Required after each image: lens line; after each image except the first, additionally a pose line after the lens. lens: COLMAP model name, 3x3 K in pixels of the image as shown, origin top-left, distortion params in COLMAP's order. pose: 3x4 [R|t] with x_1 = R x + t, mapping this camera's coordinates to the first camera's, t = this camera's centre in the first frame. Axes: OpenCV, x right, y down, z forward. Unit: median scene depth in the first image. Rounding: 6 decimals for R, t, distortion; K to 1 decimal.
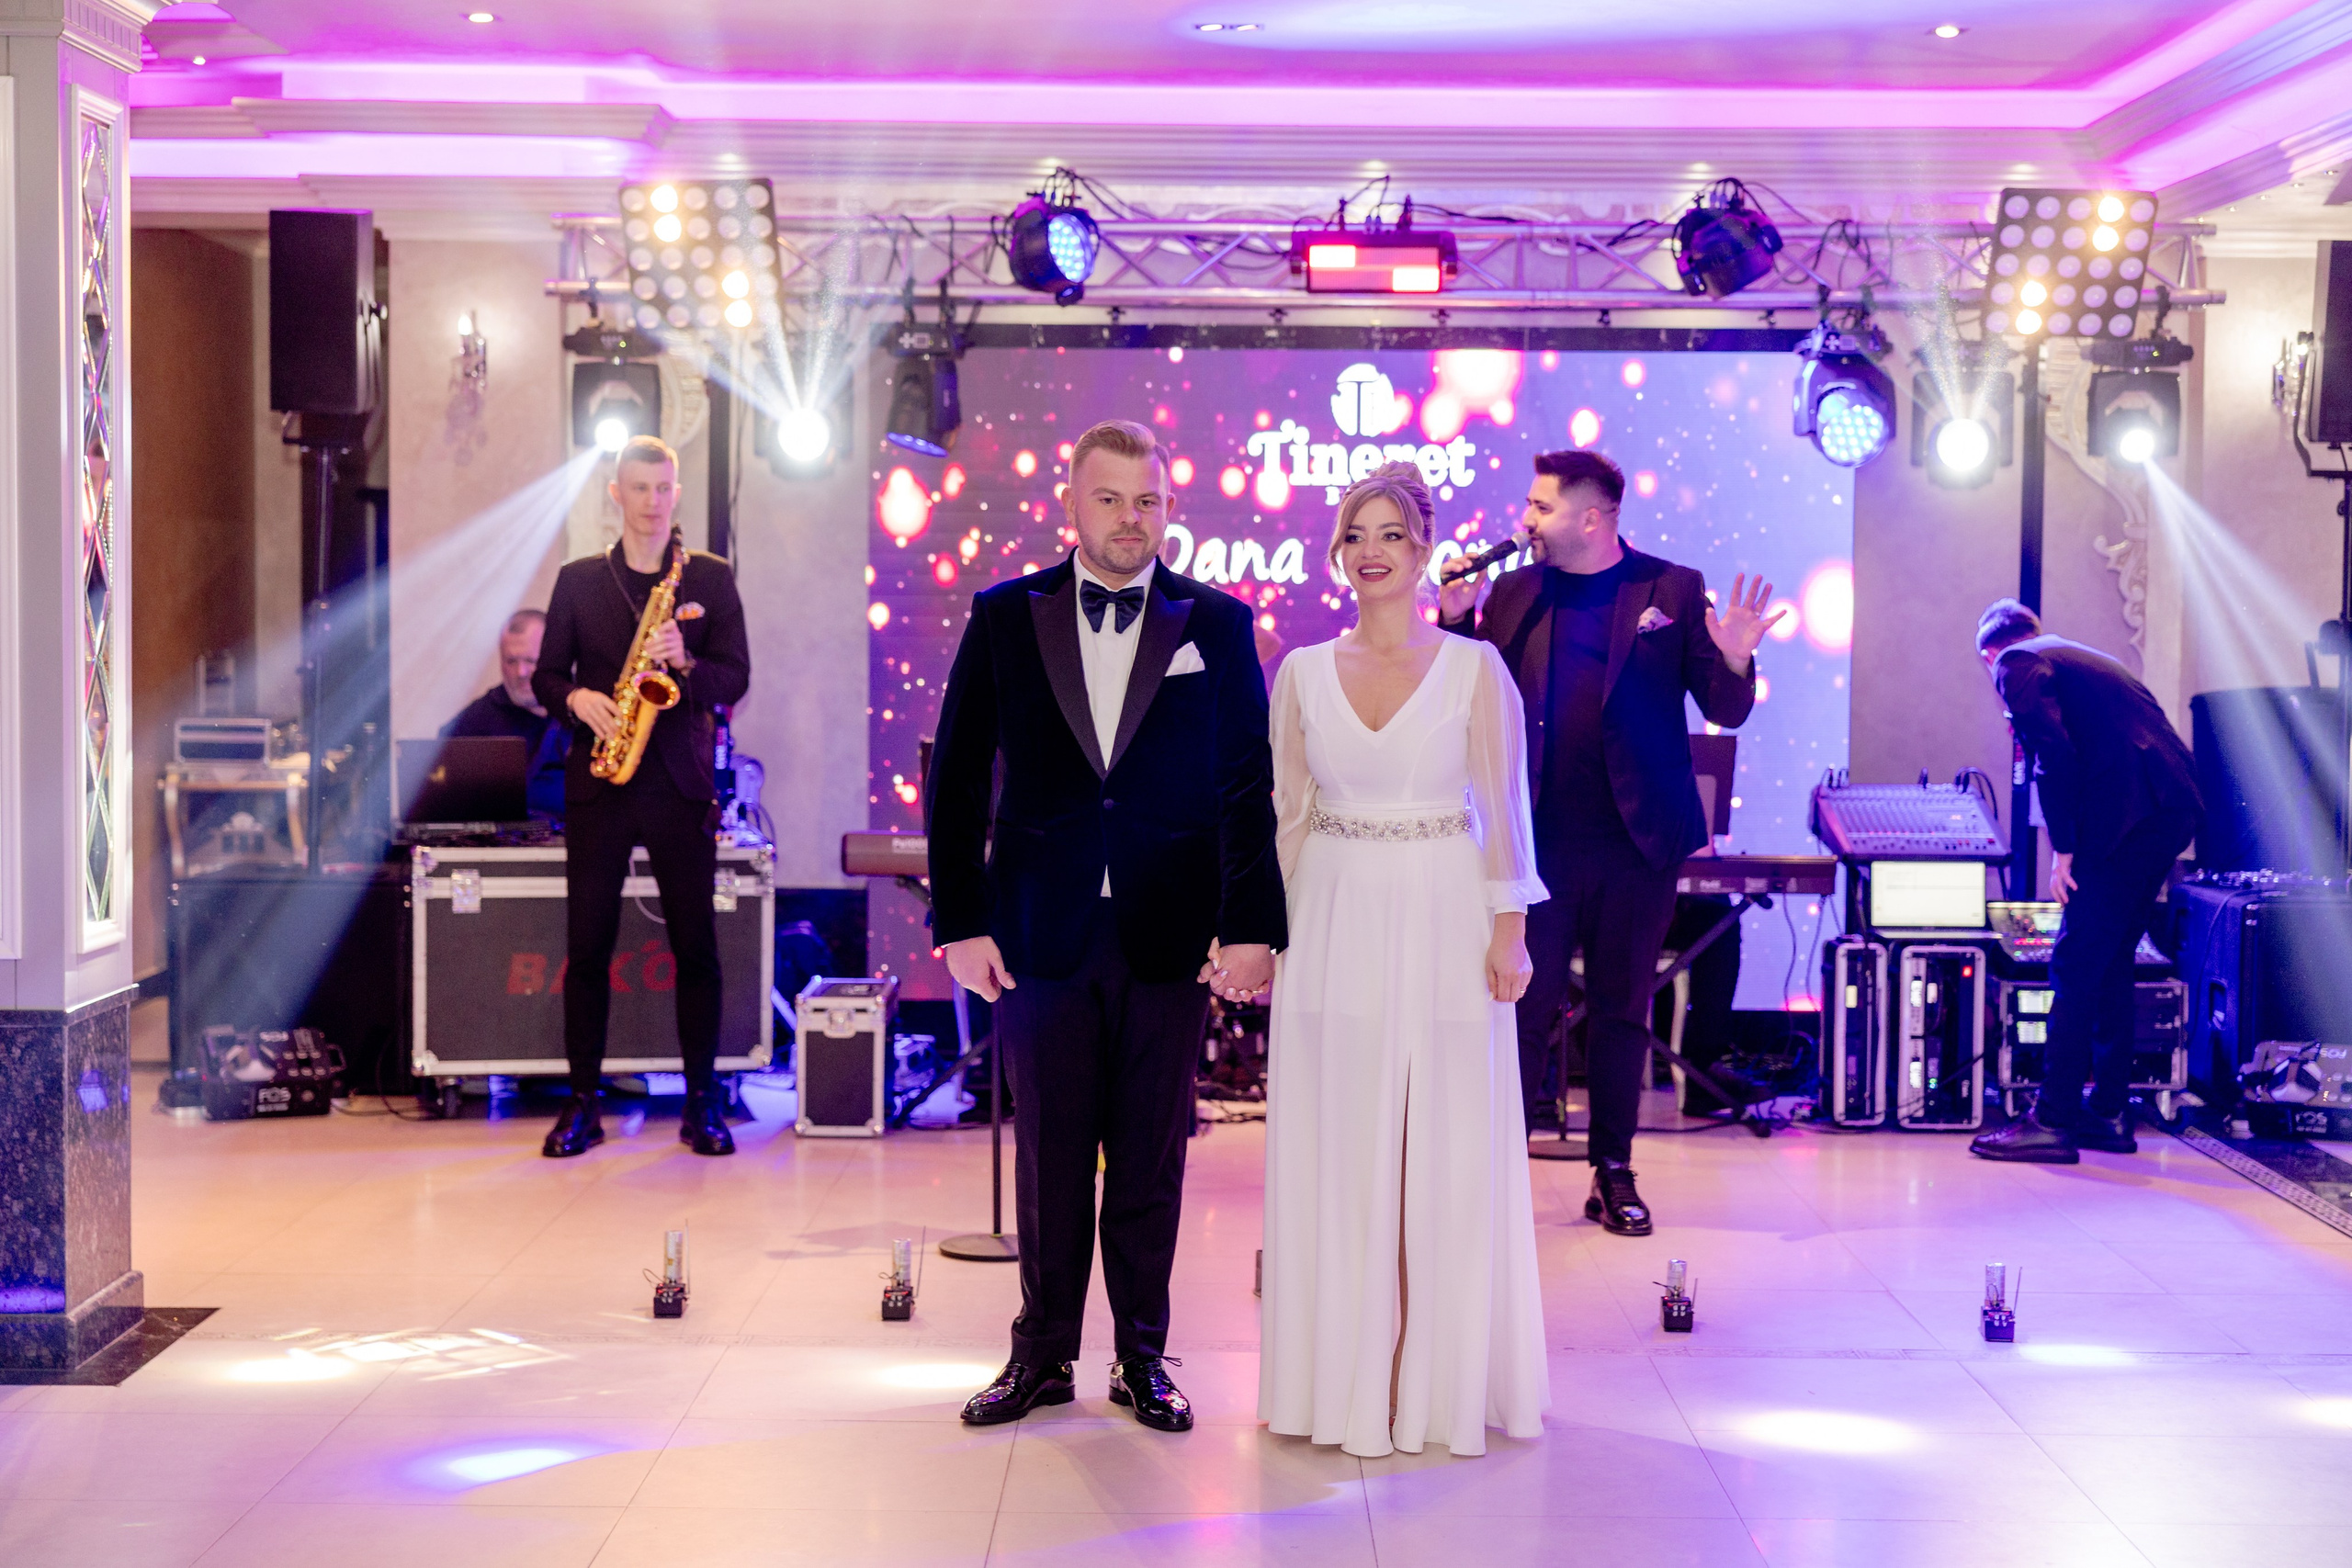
lens RADIAL K [[3498.1, 0, 1176.0], [0, 3498.1, 784.0], [0, 0, 1]] dist [-0.017934, 0.121909]
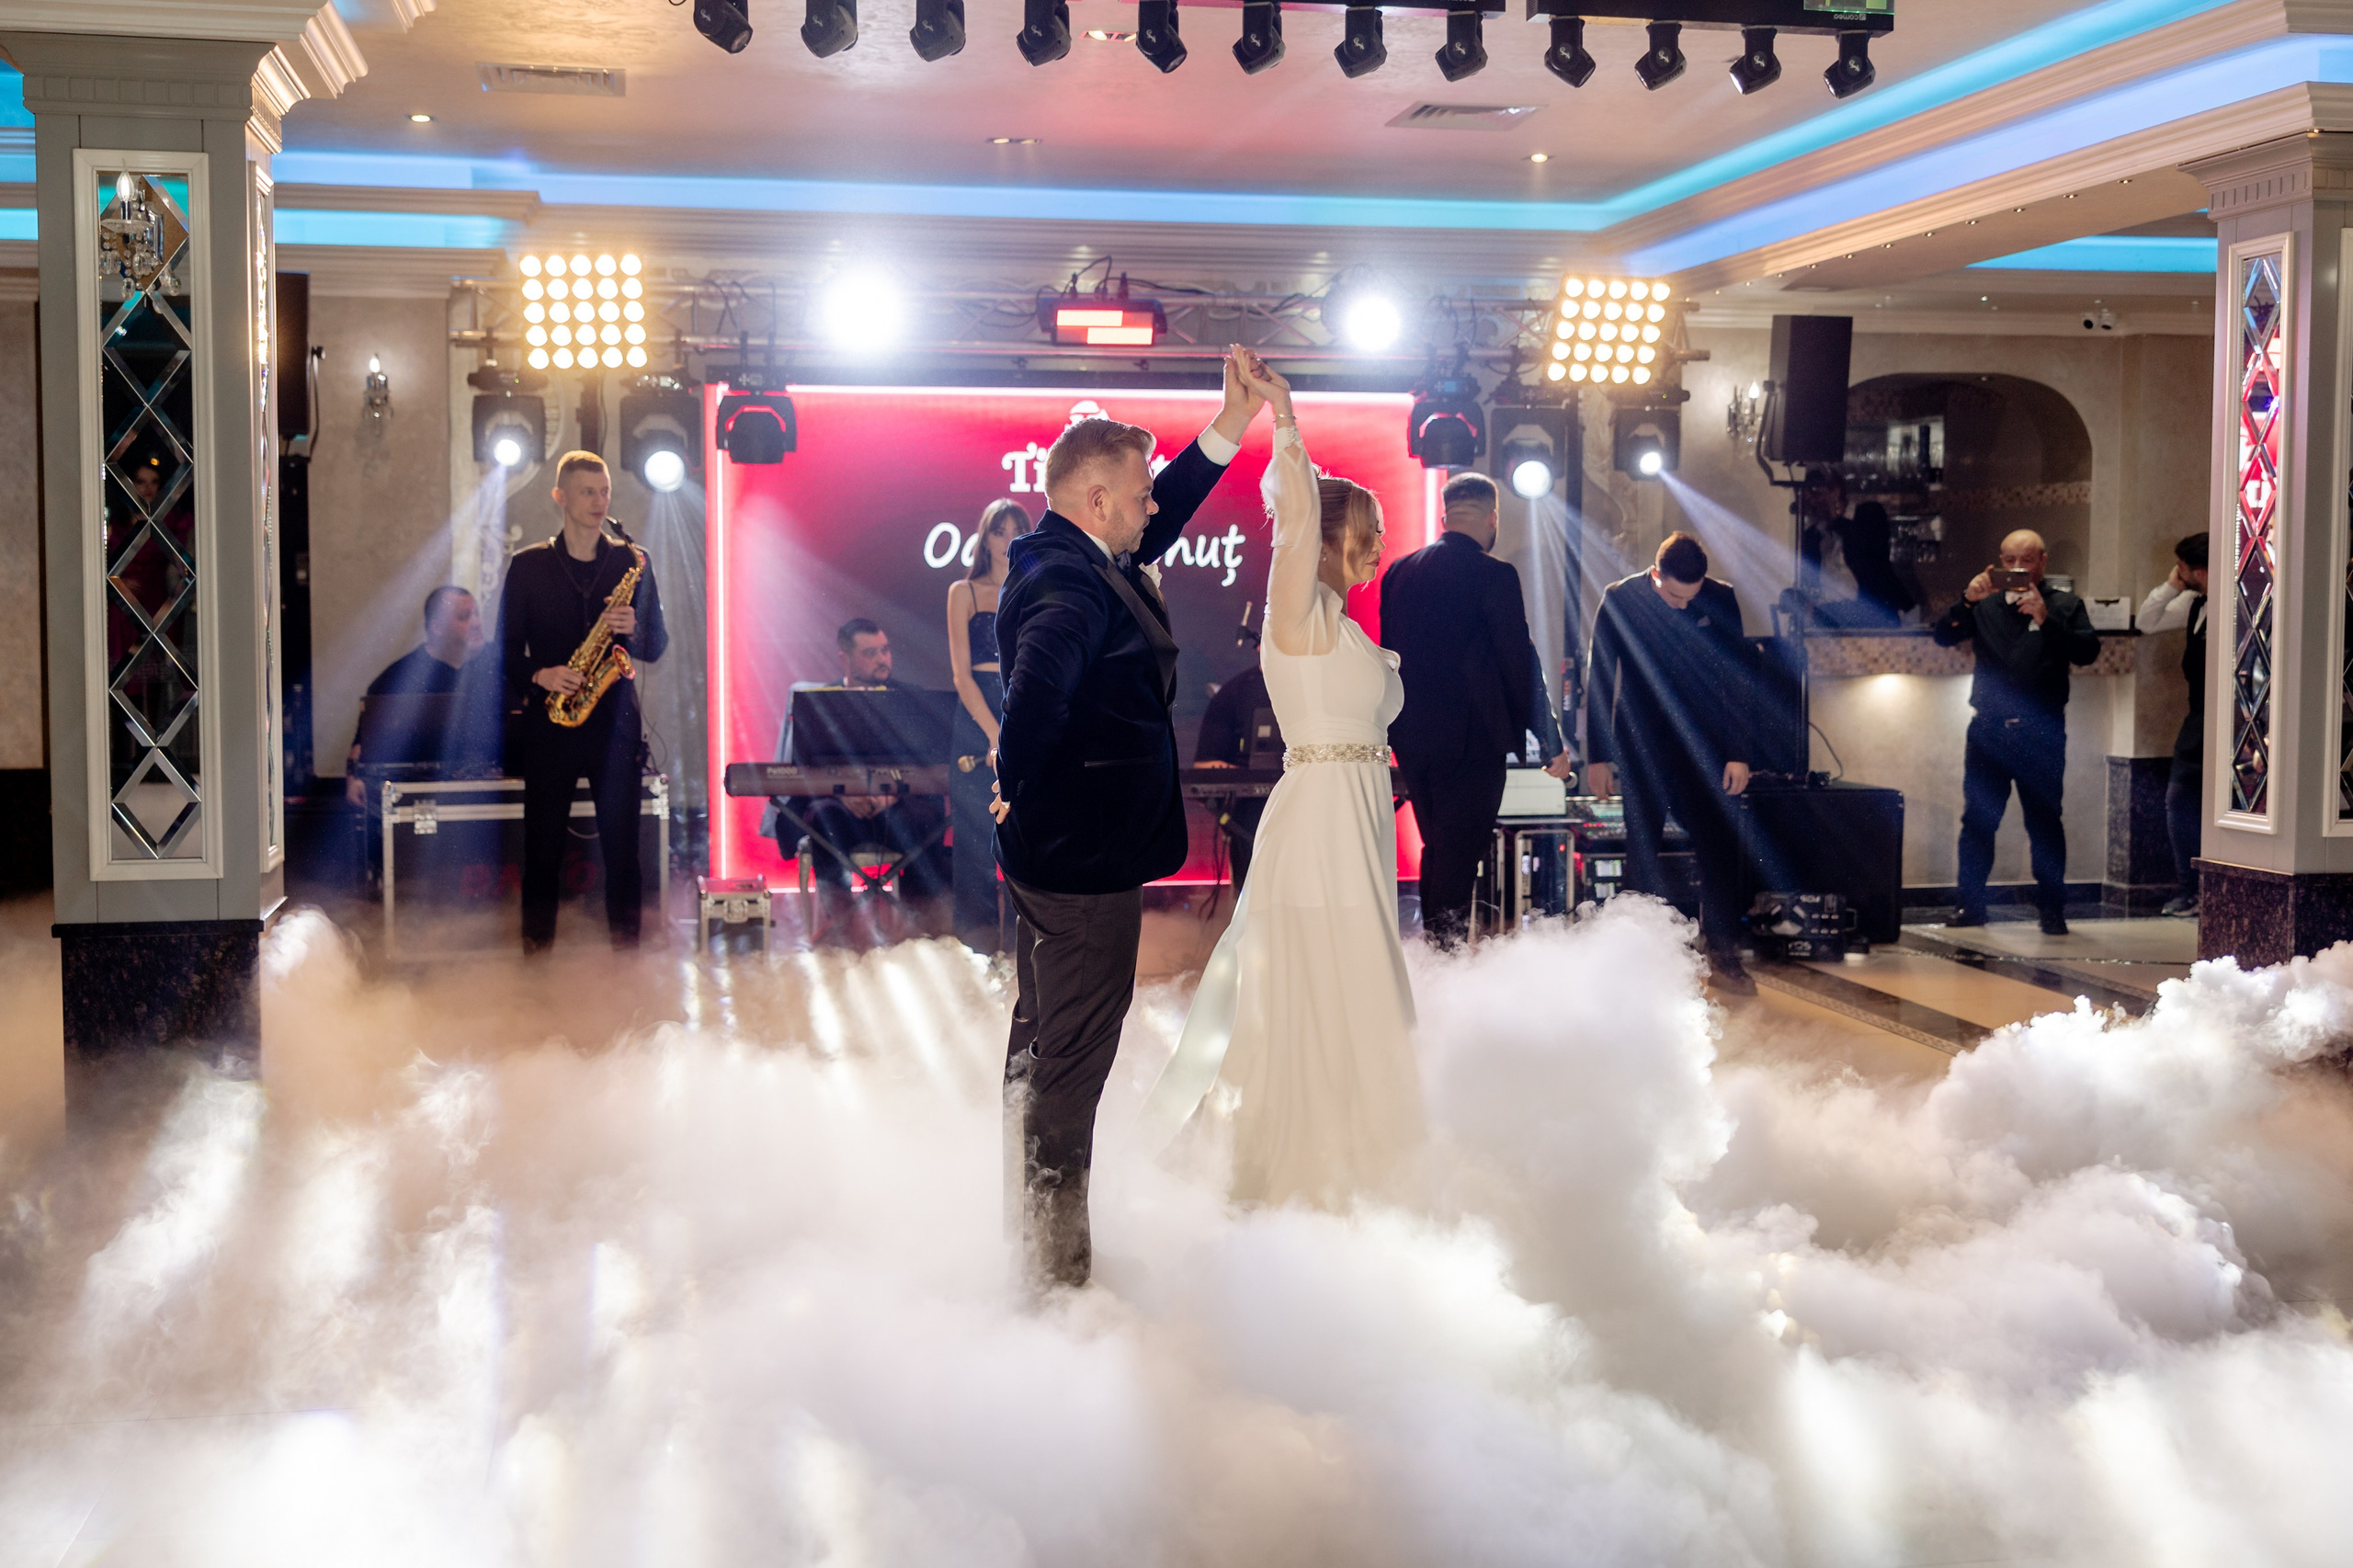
lens RADIAL K [[2624.3, 0, 1170.6], [0, 2624.3, 748.0], [0, 0, 1]] dist [-0.007907, 0.011707]
pose [[0.979846, -0.020138, 0.198739, -0.117935], [0.018195, 0.999767, 0.011596, 0.000045], [-0.198926, -0.007747, 0.979984, 0.023977]]
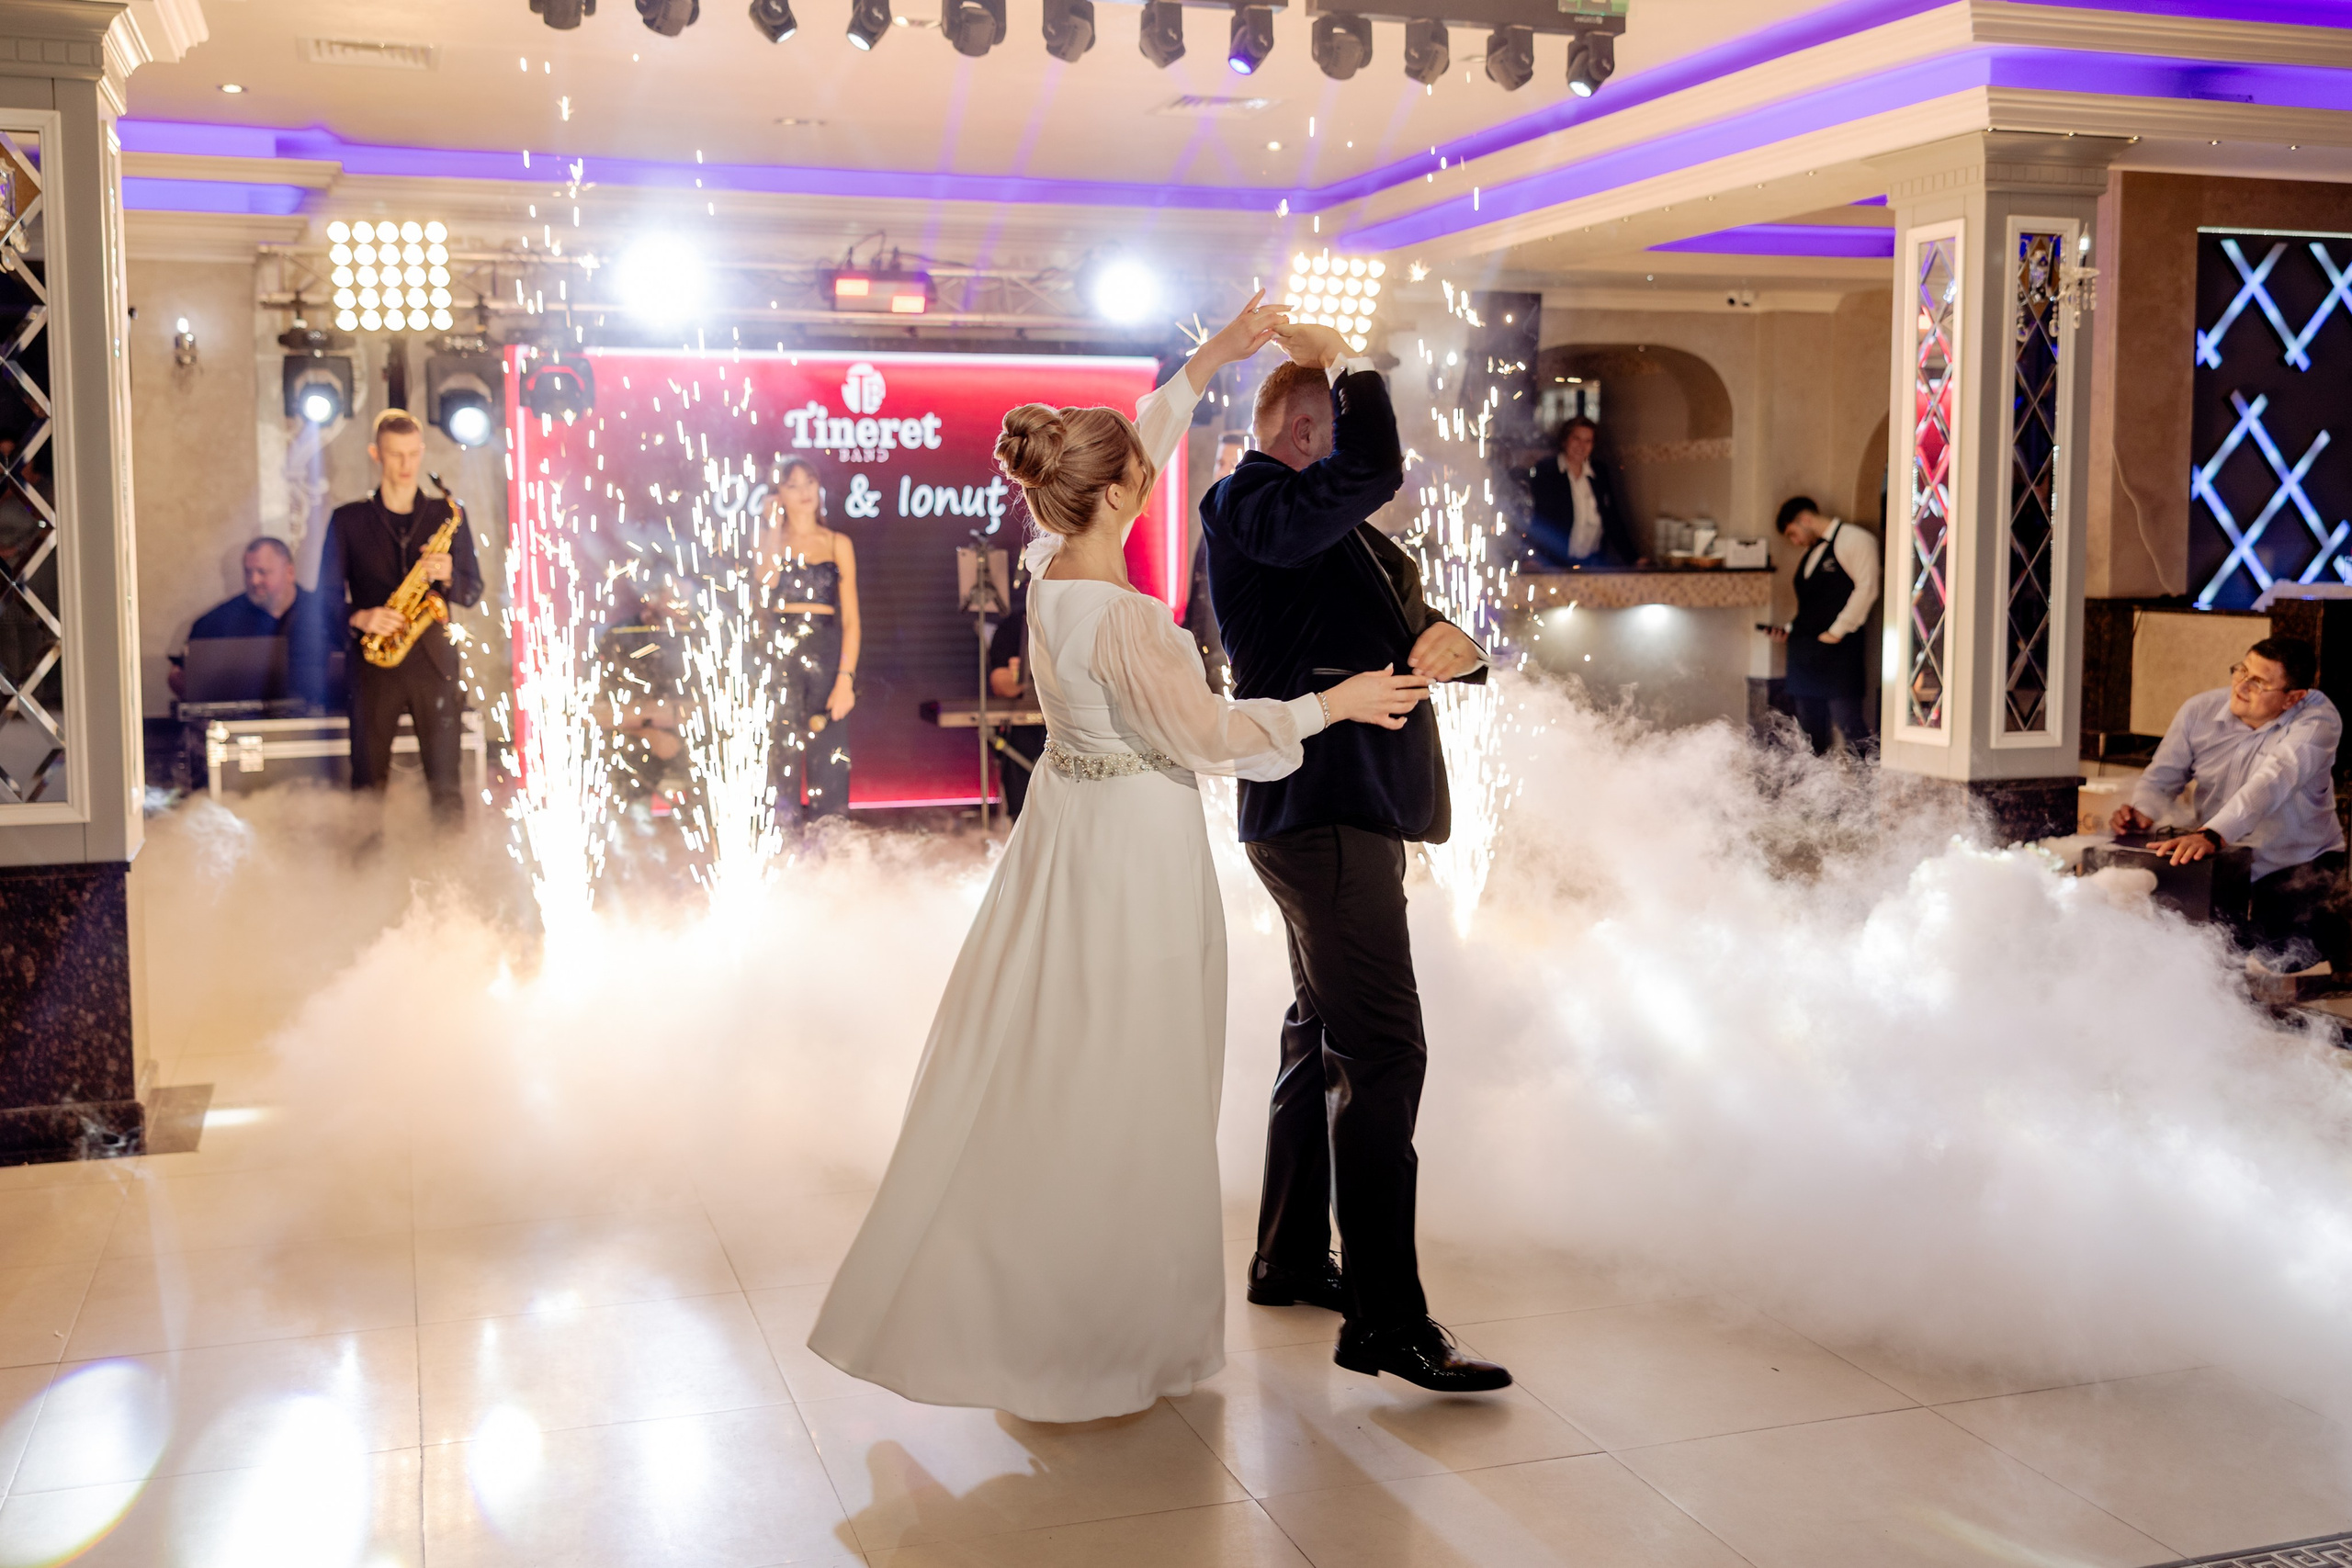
lens RADIAL K [[2297.2, 0, 1149.5], [0, 2297.2, 728.5], [0, 0, 1]] dist [-0.000969, 0.012901]
pose [[0.947052, -0.038747, 0.318734, -0.145935], [0.027949, 0.998872, 0.038386, -0.002687], [-0.319862, -0.027445, 0.947067, 0.062163]]
